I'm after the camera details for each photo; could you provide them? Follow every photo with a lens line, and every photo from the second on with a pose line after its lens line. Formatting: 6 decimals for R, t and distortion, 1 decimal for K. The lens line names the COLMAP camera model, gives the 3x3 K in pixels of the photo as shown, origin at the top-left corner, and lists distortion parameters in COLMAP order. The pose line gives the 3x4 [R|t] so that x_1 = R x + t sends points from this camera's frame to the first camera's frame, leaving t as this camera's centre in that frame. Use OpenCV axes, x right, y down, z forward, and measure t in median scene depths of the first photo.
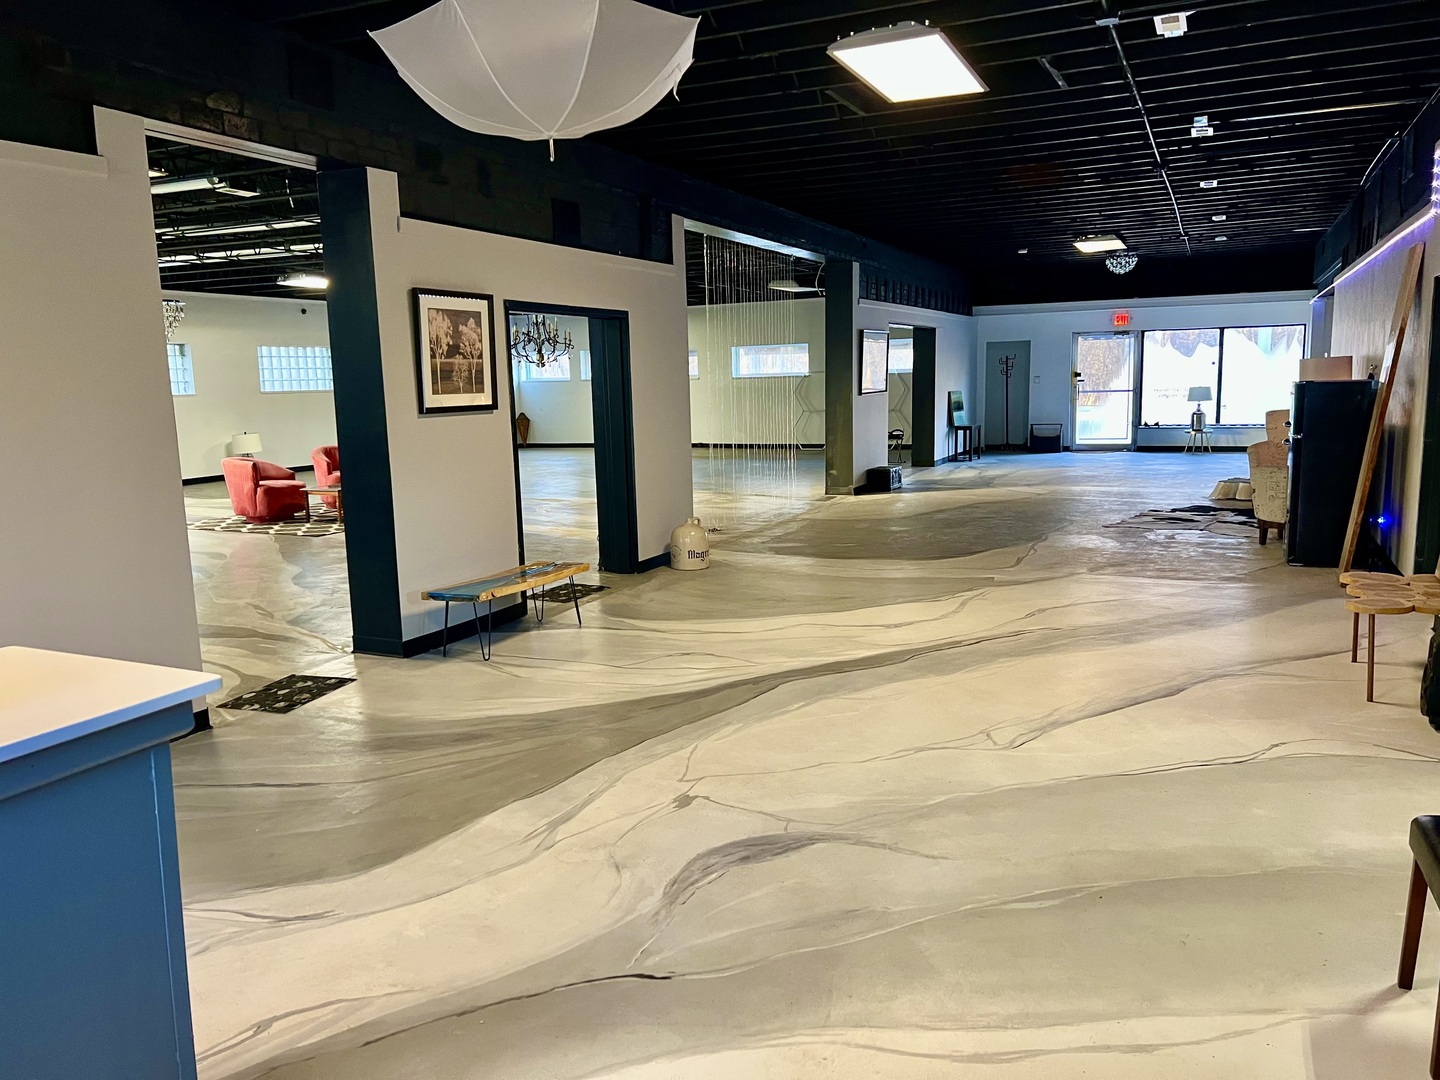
lens RADIAL K [[1095.9, 0, 720.0], [0, 1095.9, 540.0], [0, 0, 1]] dist [-0.007974, -0.003233]
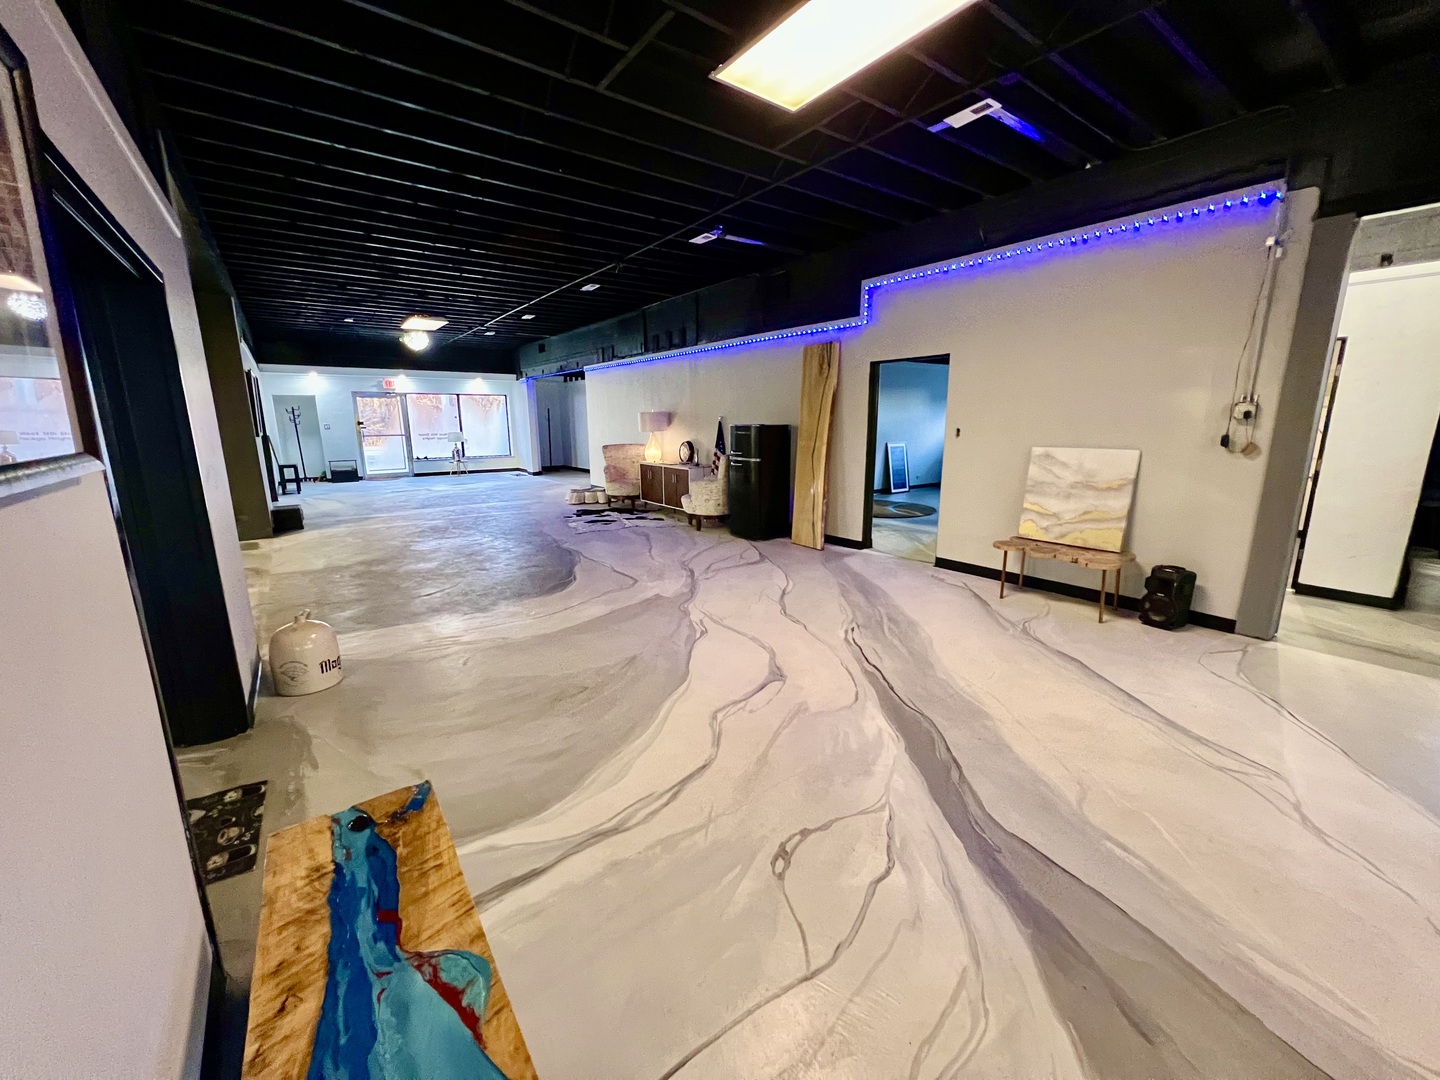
lens RADIAL K [[568.5, 0, 720.0], [0, 568.5, 540.0], [0, 0, 1]] dist [-0.007129, -0.000055]
pose [[0.481136, -0.161723, 0.861599, -0.321011], [0.124745, 0.985465, 0.115312, -0.119900], [-0.867725, 0.052000, 0.494317, 0.956096]]
